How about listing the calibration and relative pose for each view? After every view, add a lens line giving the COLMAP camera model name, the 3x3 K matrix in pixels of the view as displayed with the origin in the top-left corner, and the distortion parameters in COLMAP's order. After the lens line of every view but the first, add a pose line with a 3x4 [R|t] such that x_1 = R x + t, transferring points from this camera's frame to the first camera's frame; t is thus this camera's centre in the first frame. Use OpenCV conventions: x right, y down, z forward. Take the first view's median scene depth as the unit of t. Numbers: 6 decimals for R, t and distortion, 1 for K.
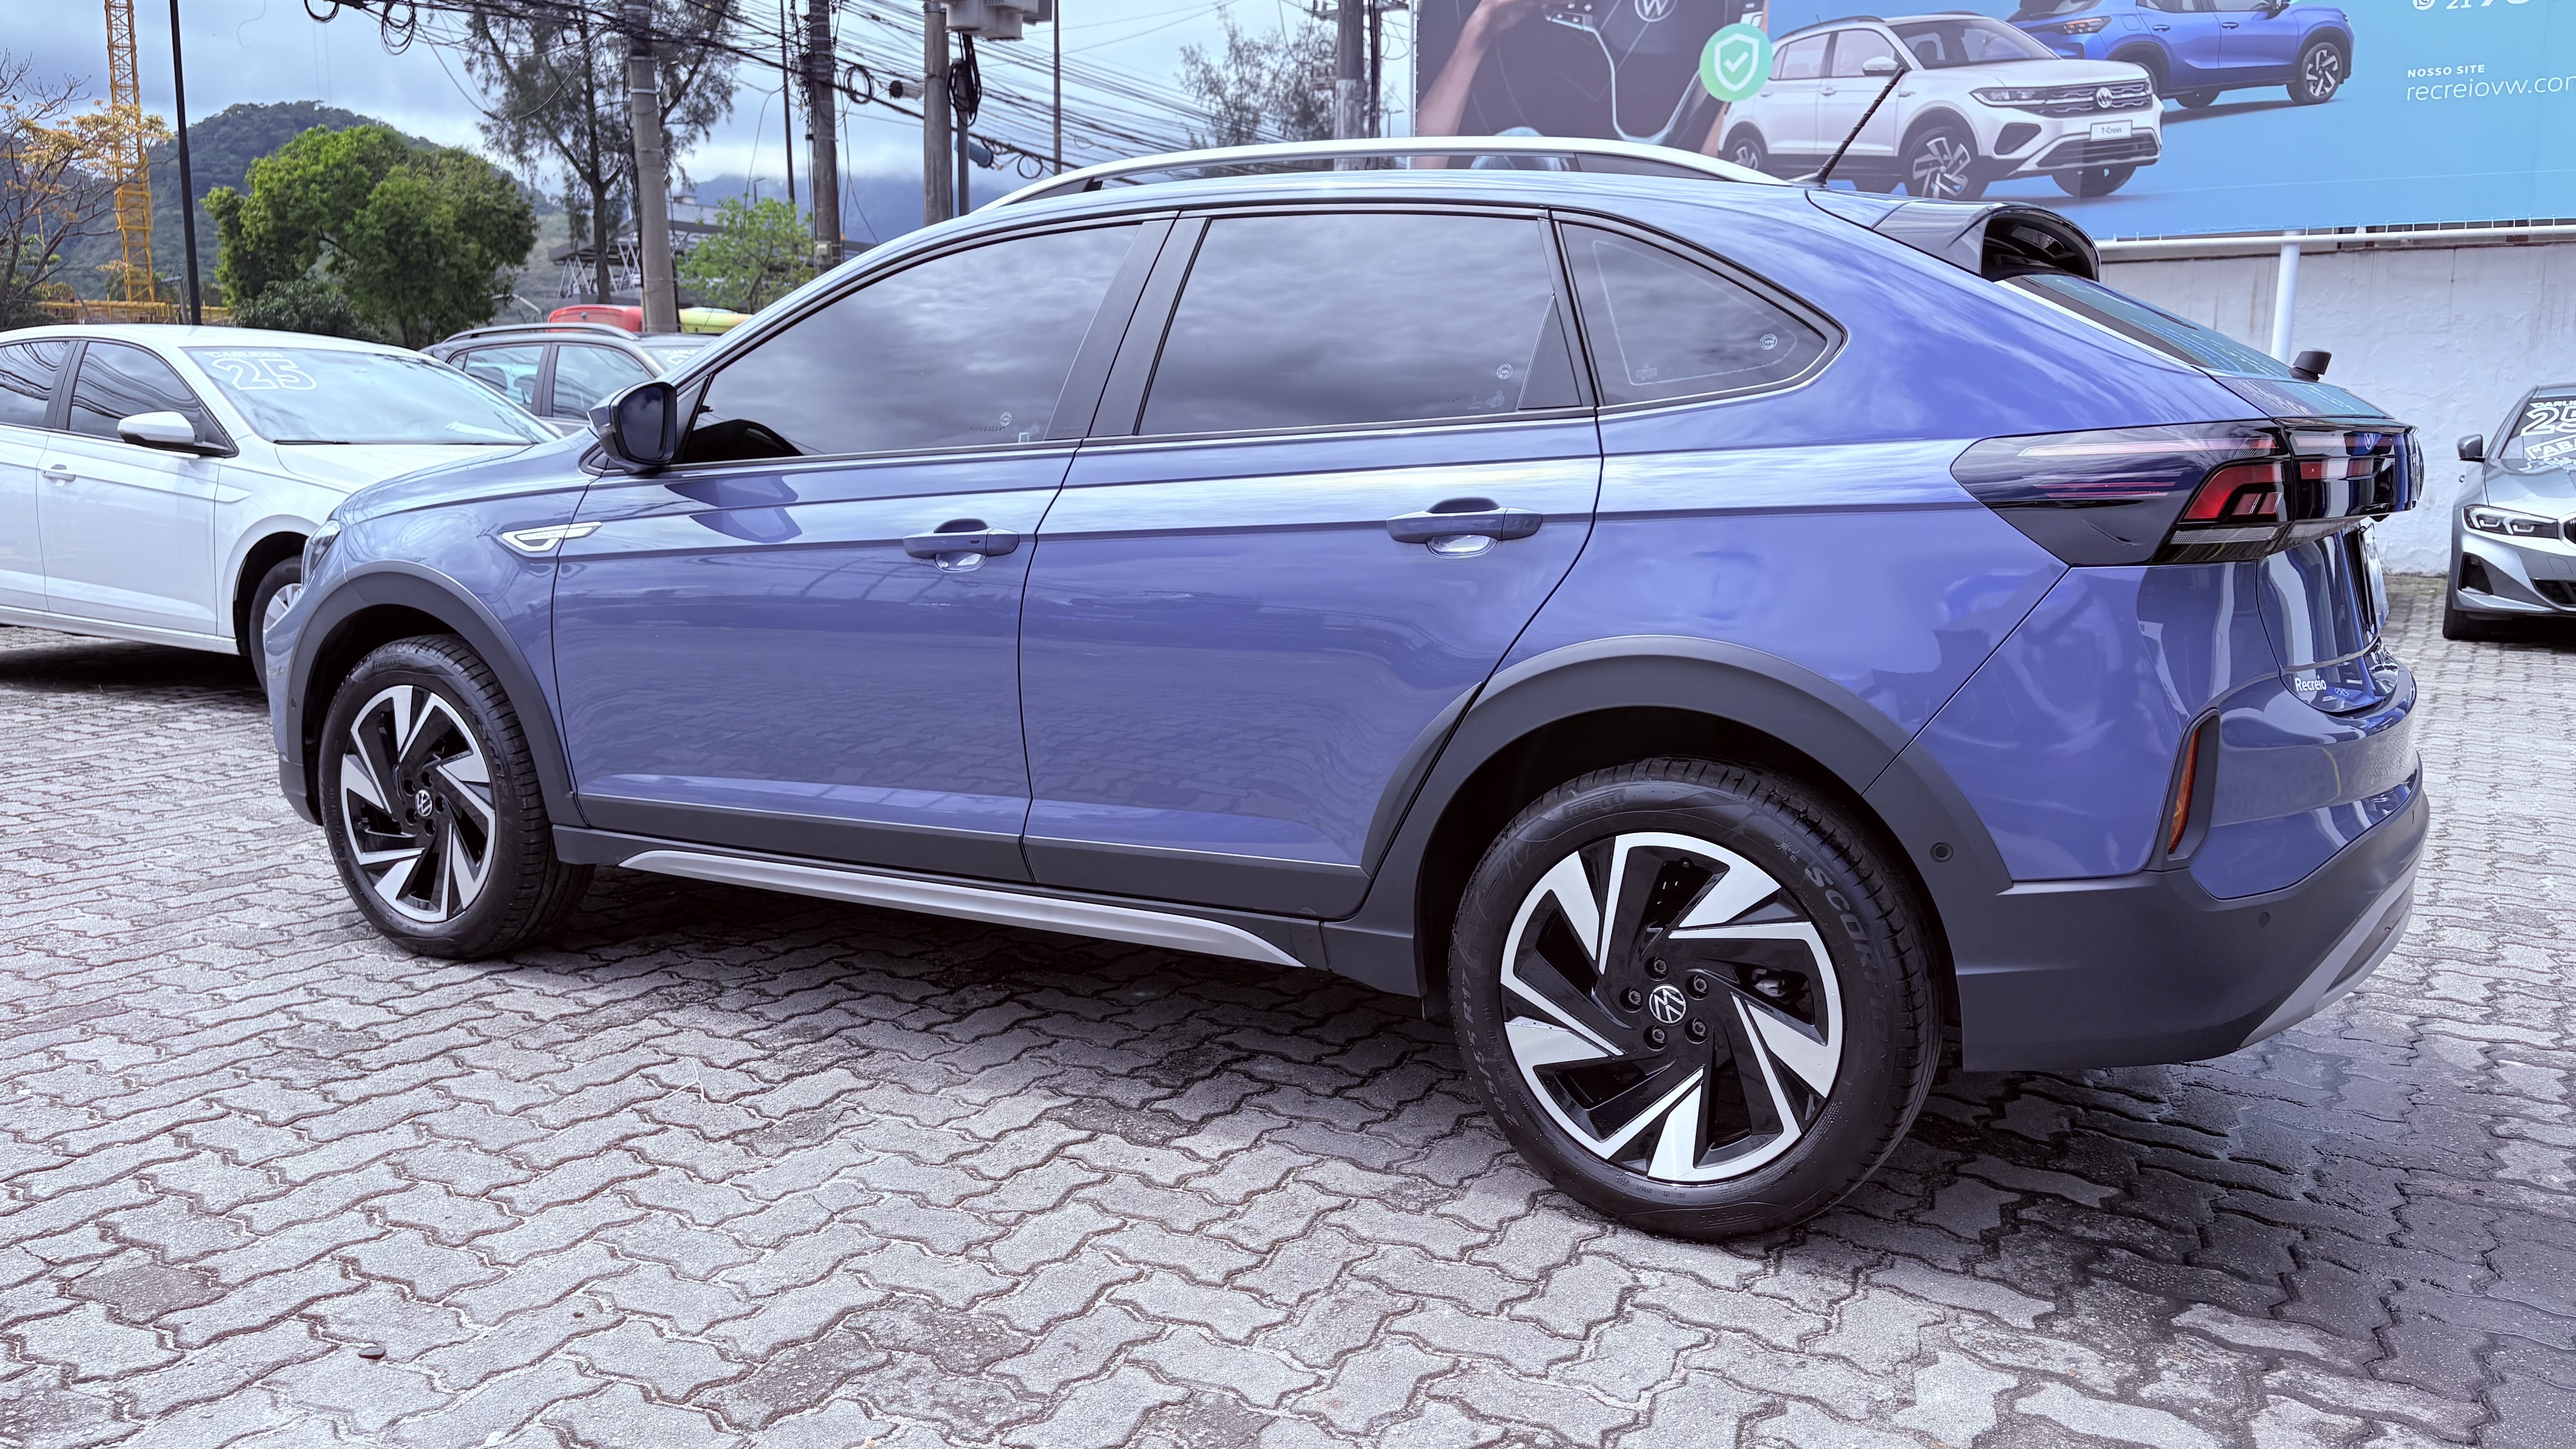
lens RADIAL K [[1962.8, 0, 1282.2], [0, 1962.8, 732.2], [0, 0, 1]] dist [0.071730, -0.097530]
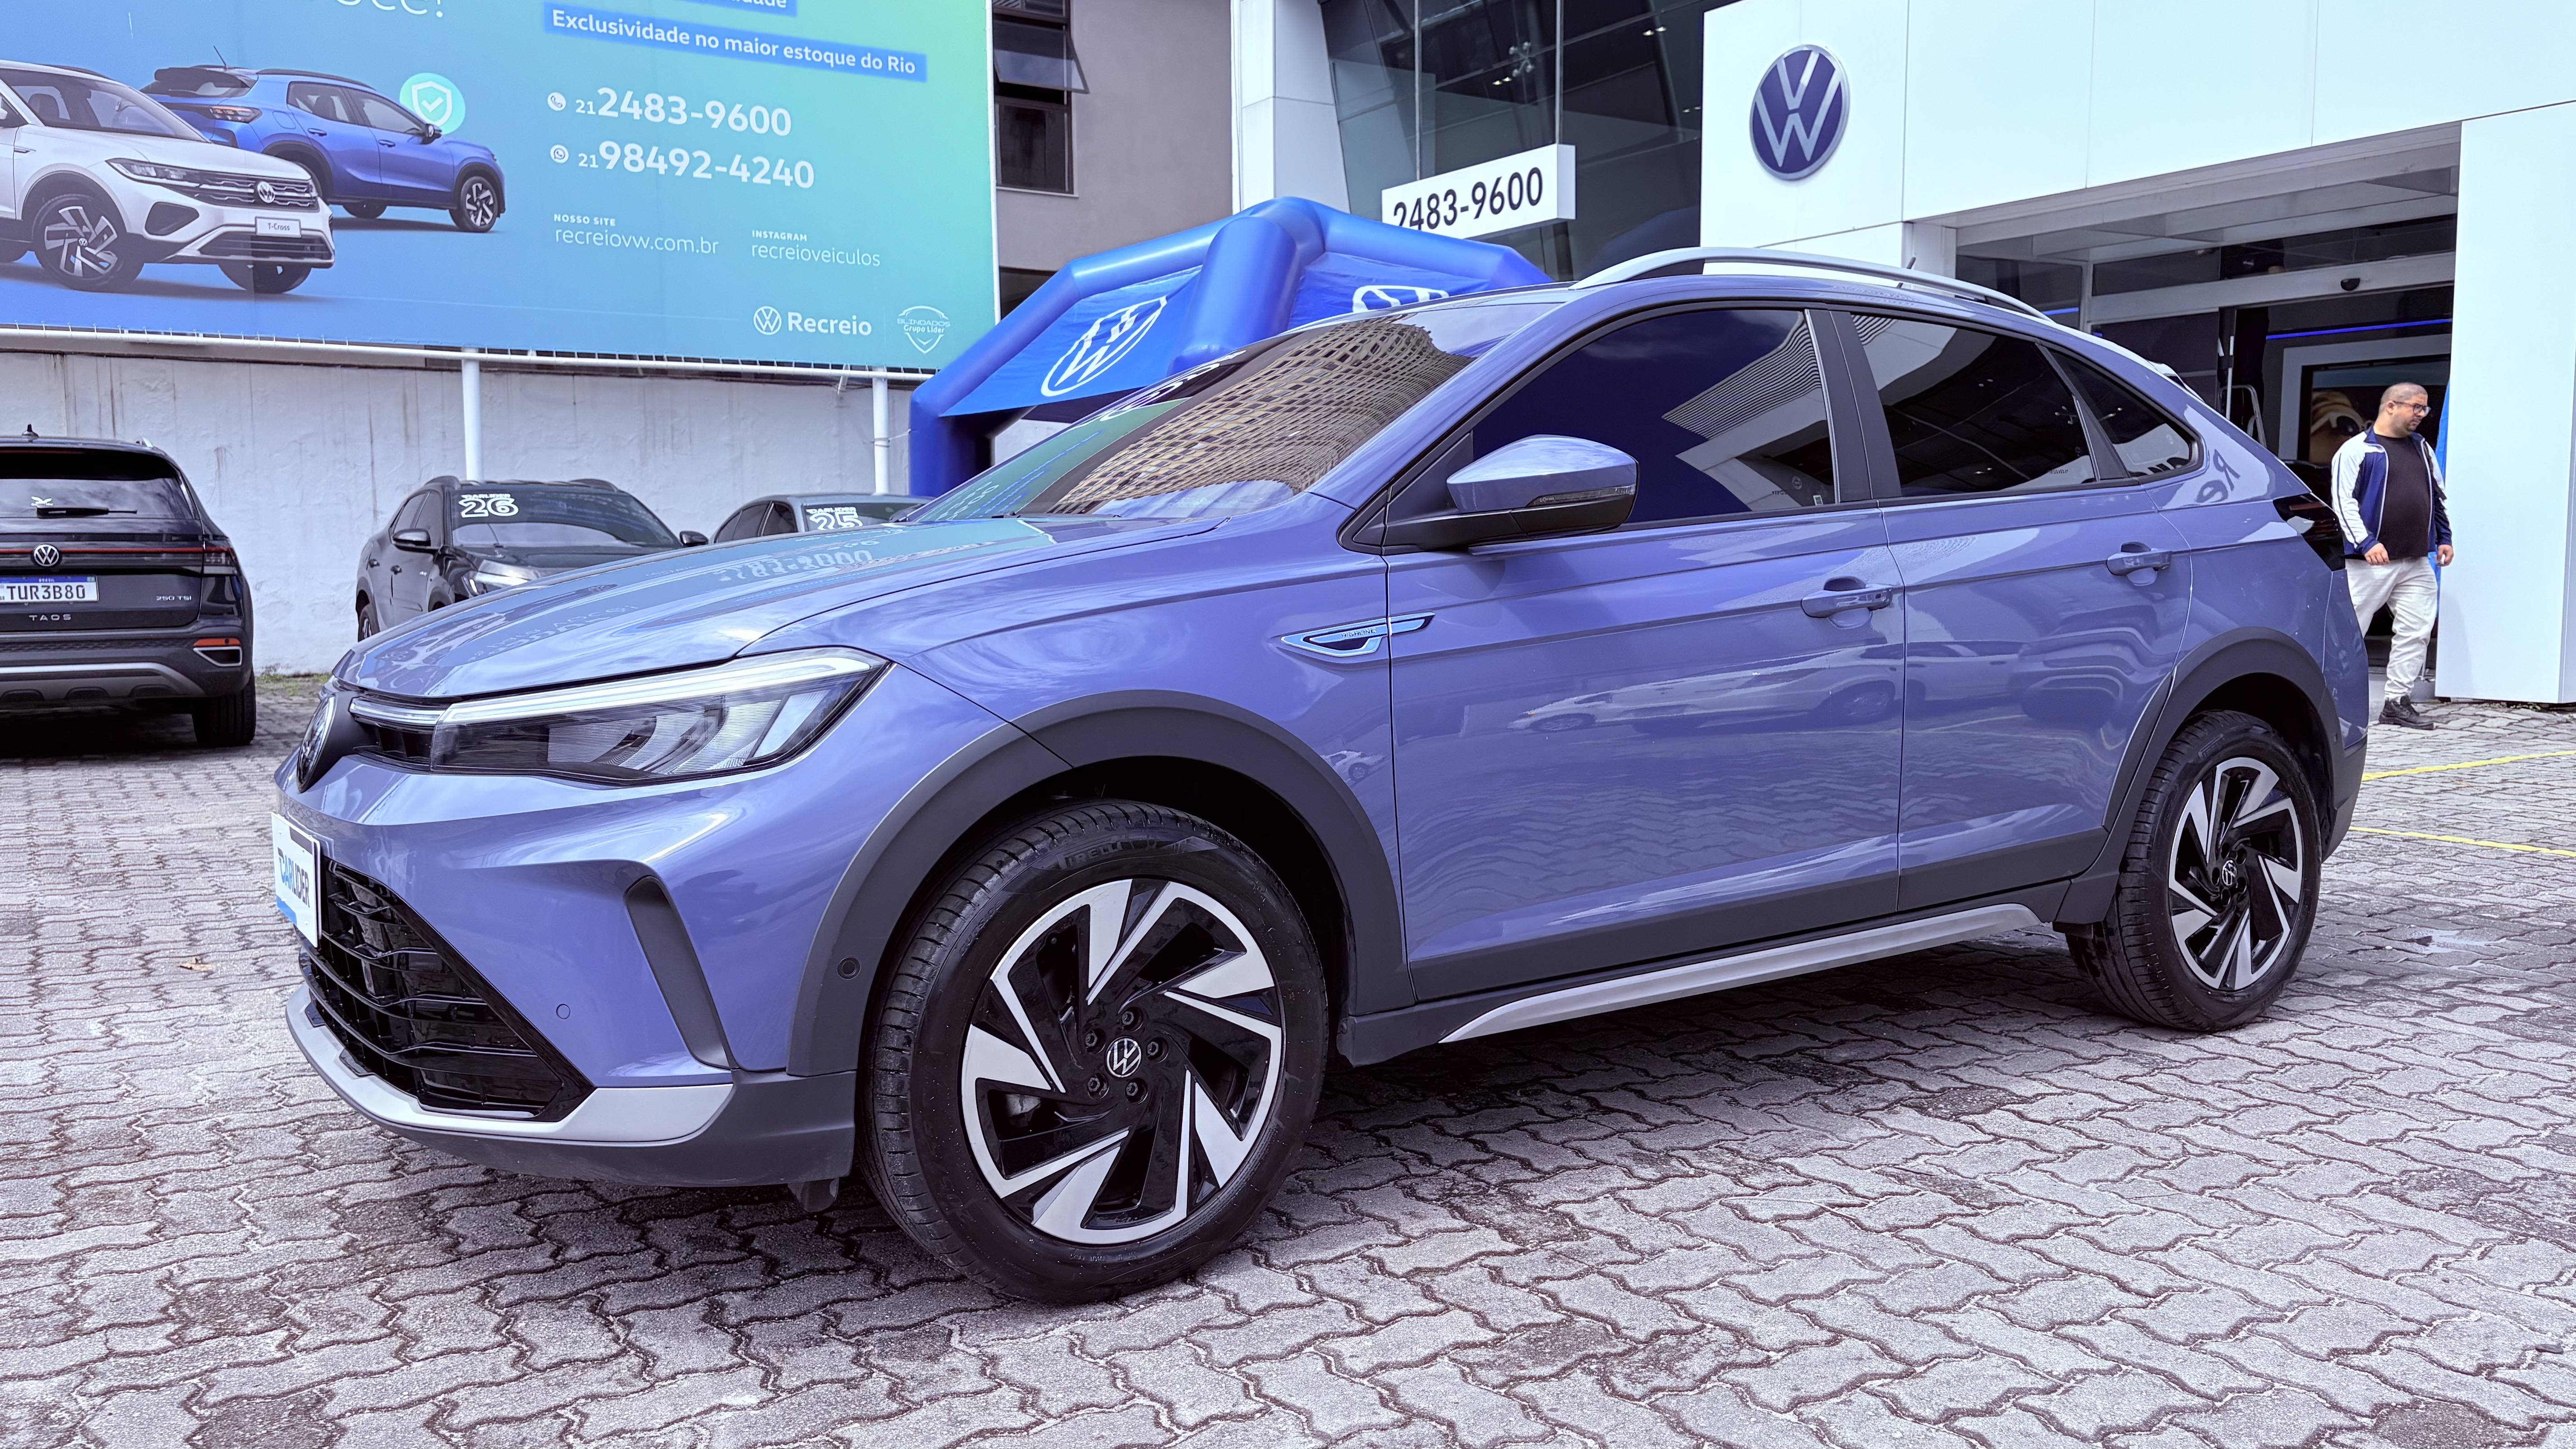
lens RADIAL K [[1961.0, 0, 1291.5], [0, 1961.0, 683.2], [0, 0, 1]] dist [0.079409, -0.089077]
pose [[0.418599, -0.072508, 0.905272, -0.289337], [0.146562, 0.989135, 0.011454, -0.025196], [-0.896267, 0.127884, 0.424677, 0.192127]]
